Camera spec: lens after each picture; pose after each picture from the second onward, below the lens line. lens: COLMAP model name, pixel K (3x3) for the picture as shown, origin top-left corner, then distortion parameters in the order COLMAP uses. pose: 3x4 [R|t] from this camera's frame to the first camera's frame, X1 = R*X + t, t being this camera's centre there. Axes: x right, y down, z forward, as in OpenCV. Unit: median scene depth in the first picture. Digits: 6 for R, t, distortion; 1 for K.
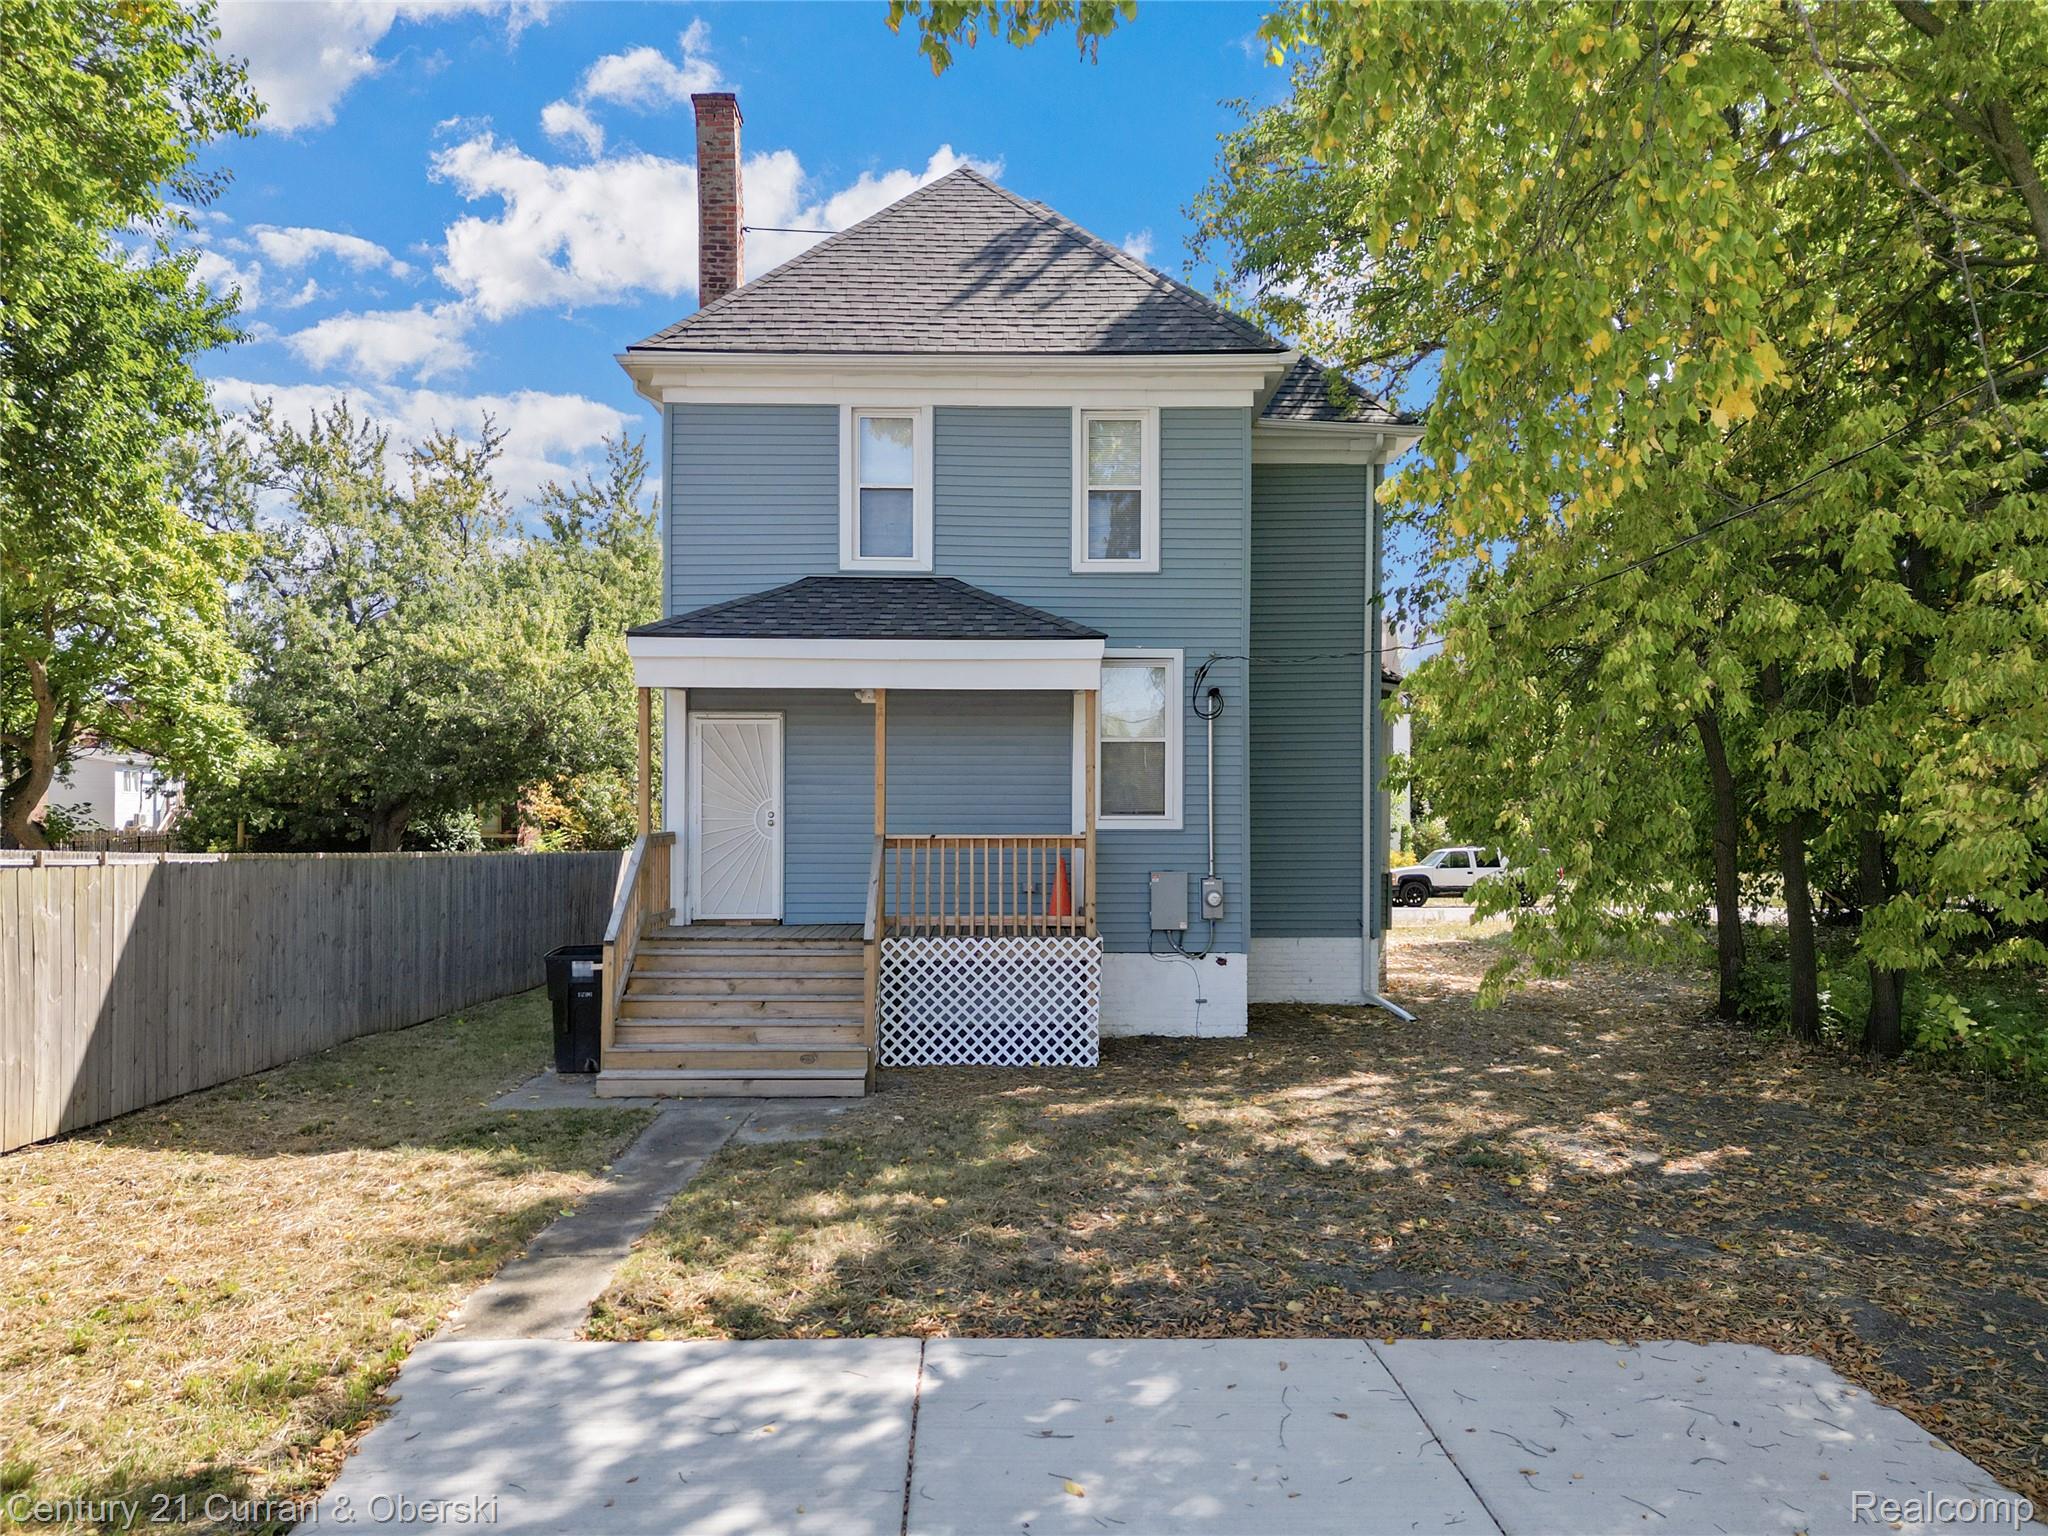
lens RADIAL K [[1451.7, 0, 1024.0], [0, 1451.7, 768.0], [0, 0, 1]] dist [0.065562, -0.051953]
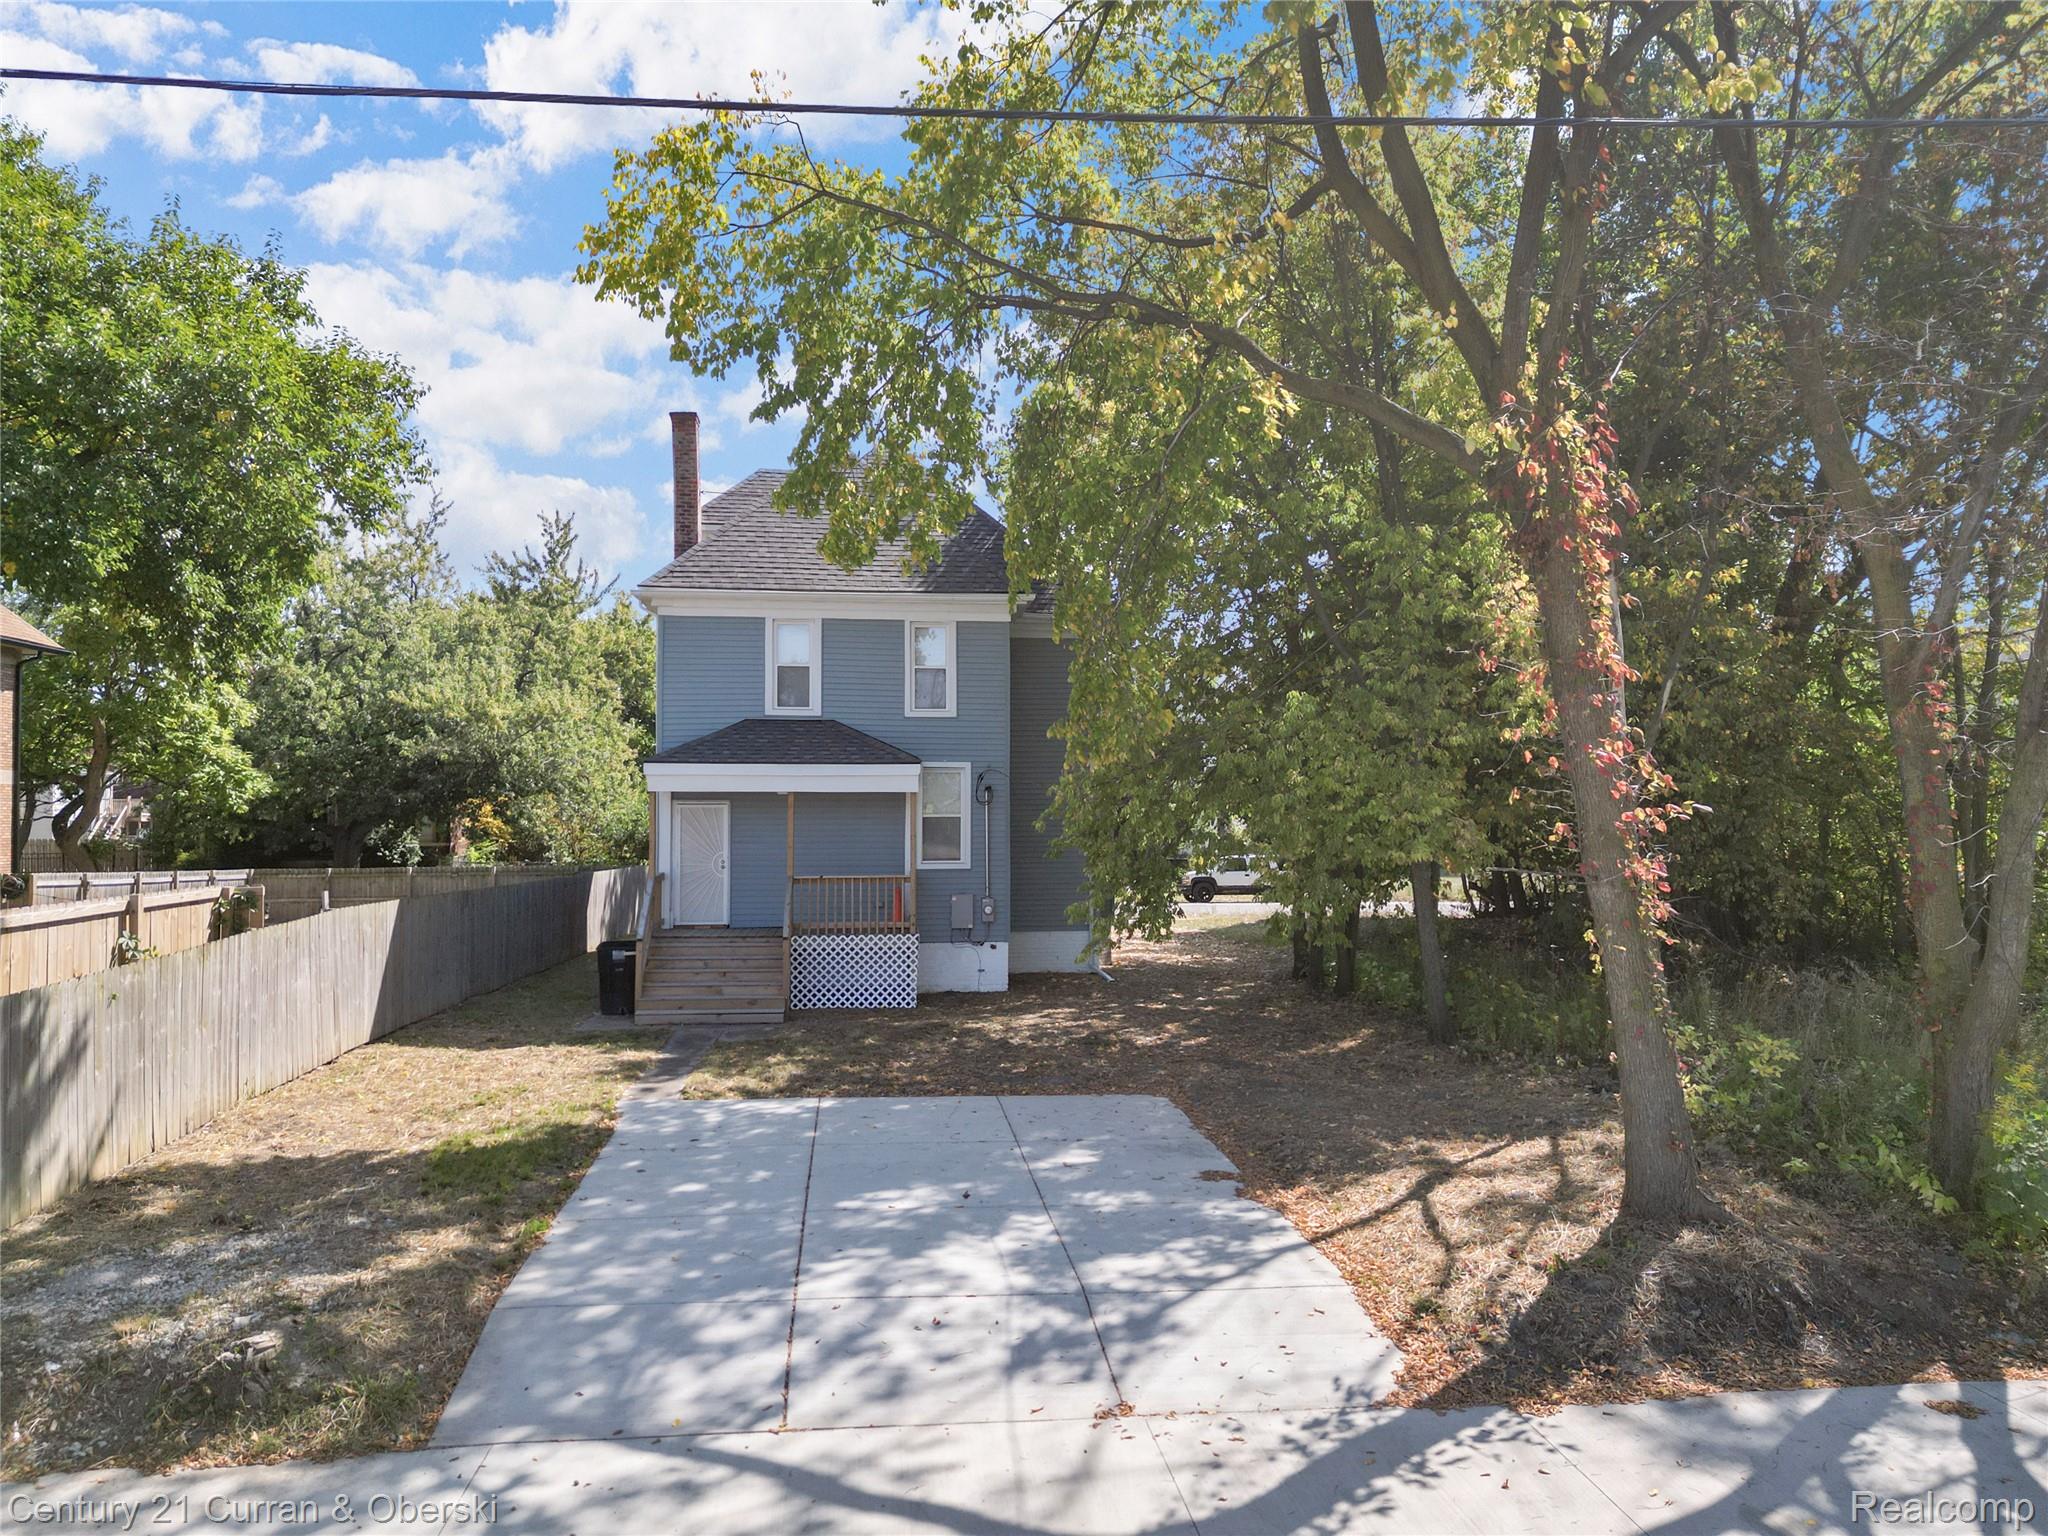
lens RADIAL K [[1451.7, 0, 1024.0], [0, 1451.7, 768.0], [0, 0, 1]] dist [0.065562, -0.051953]
pose [[0.996743, 0.001162, 0.080631, 0.035335], [-0.001821, 0.999965, 0.008106, -0.089645], [-0.080619, -0.008226, 0.996711, -0.690523]]
